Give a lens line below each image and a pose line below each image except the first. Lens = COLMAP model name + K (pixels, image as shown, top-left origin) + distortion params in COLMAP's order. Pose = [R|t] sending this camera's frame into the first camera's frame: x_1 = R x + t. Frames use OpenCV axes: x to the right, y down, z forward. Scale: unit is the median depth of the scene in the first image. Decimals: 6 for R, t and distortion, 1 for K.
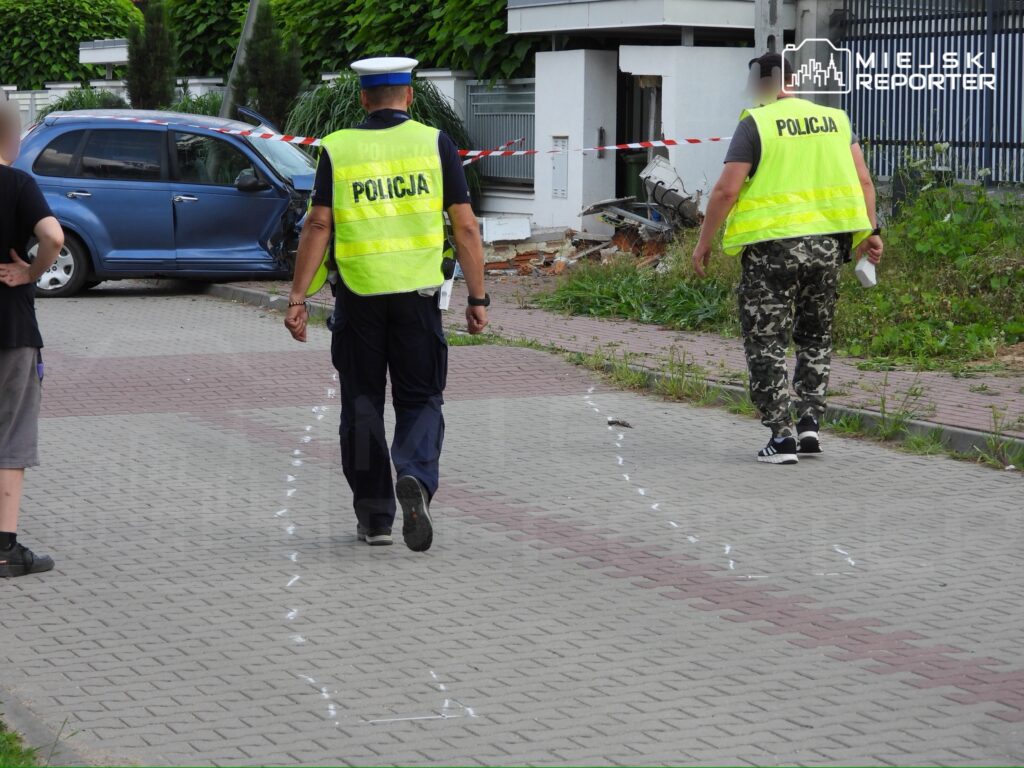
lens RADIAL K [[2925.9, 0, 514.7], [0, 2925.9, 310.4], [0, 0, 1]] dist [0.132577, 0.000000]
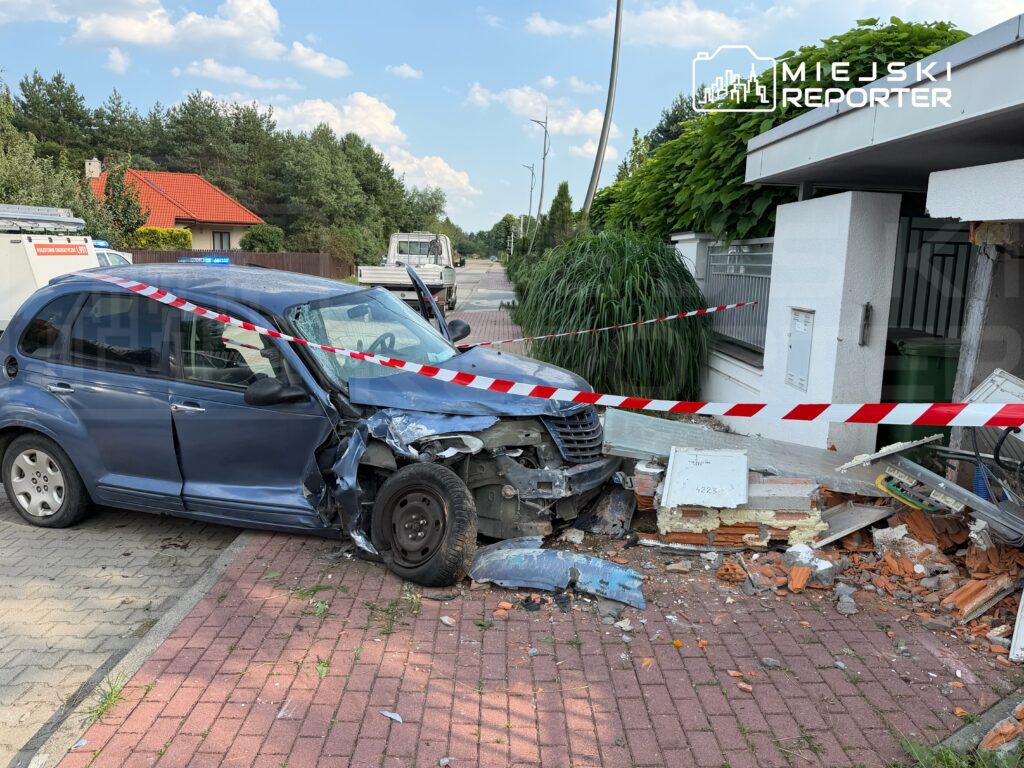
lens RADIAL K [[836.1, 0, 503.4], [0, 836.1, 381.5], [0, 0, 1]] dist [0.063353, -0.097073]
pose [[0.955019, 0.063893, -0.289580, 0.006005], [-0.041665, 0.995737, 0.082292, -0.059032], [0.293603, -0.066526, 0.953610, 0.809108]]
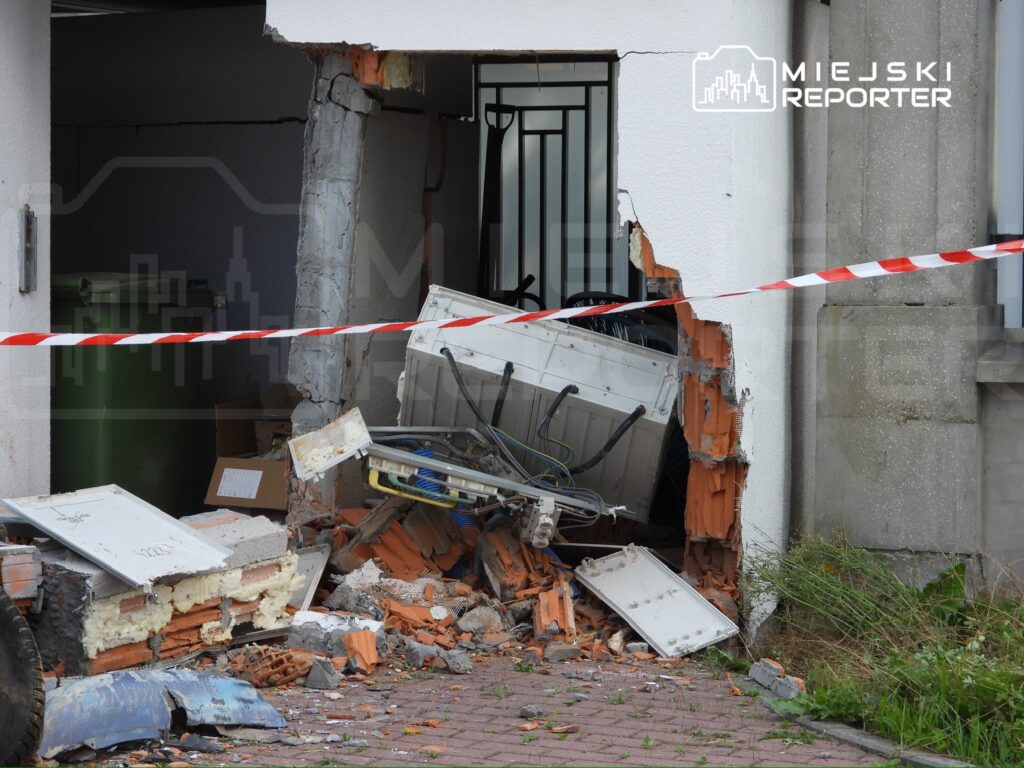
lens RADIAL K [[3494.4, 0, 511.4], [0, 3494.4, 381.8], [0, 0, 1]] dist [-0.019312, 0.000000]
pose [[0.683112, -0.043520, 0.729016, -0.239745], [0.052907, 0.998549, 0.010034, -0.044776], [-0.728395, 0.031716, 0.684423, 0.703292]]
